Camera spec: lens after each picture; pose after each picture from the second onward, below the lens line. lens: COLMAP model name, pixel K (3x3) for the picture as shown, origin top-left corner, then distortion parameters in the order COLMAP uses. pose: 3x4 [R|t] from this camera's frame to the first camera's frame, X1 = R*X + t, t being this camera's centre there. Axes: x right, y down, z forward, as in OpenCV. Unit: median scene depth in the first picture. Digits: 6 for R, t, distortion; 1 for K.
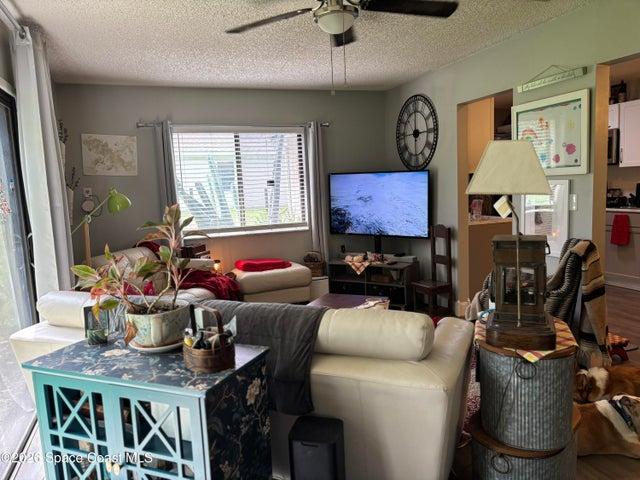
lens RADIAL K [[484.7, 0, 317.8], [0, 484.7, 243.2], [0, 0, 1]] dist [0.055483, -0.062508]
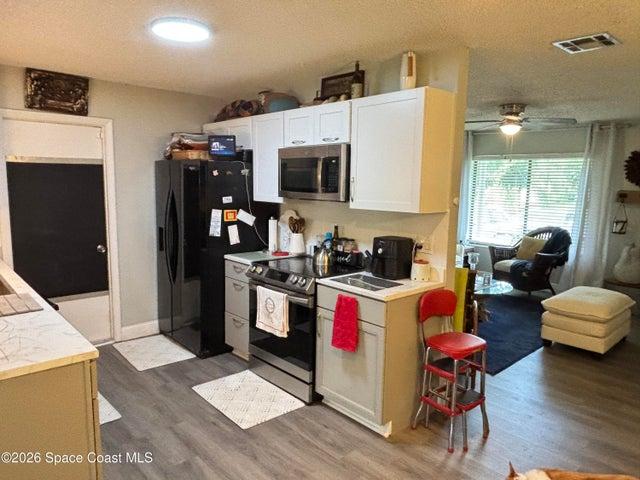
lens RADIAL K [[456.4, 0, 320.0], [0, 456.4, 240.0], [0, 0, 1]] dist [-0.000833, -0.007128]
pose [[0.916113, 0.011952, 0.400741, 0.712217], [-0.014730, 0.999884, 0.003853, -0.233231], [-0.400649, -0.009432, 0.916183, 1.003195]]
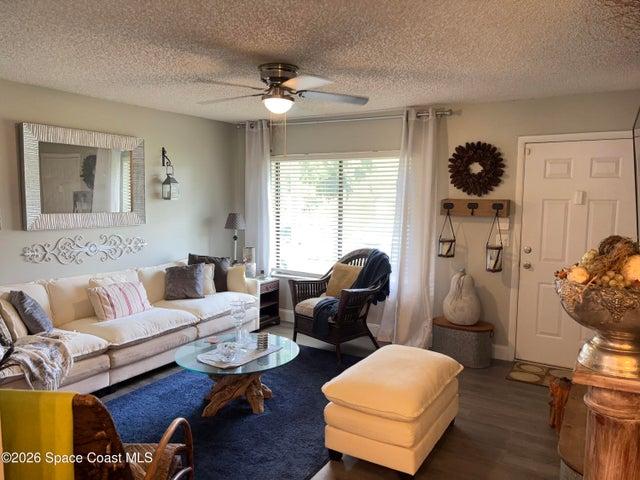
lens RADIAL K [[484.7, 0, 317.8], [0, 484.7, 243.2], [0, 0, 1]] dist [0.055483, -0.062508]
pose [[0.771327, -0.011498, 0.636335, 1.380865], [0.031121, 0.999322, -0.019666, -0.299036], [-0.635677, 0.034972, 0.771162, 1.348787]]
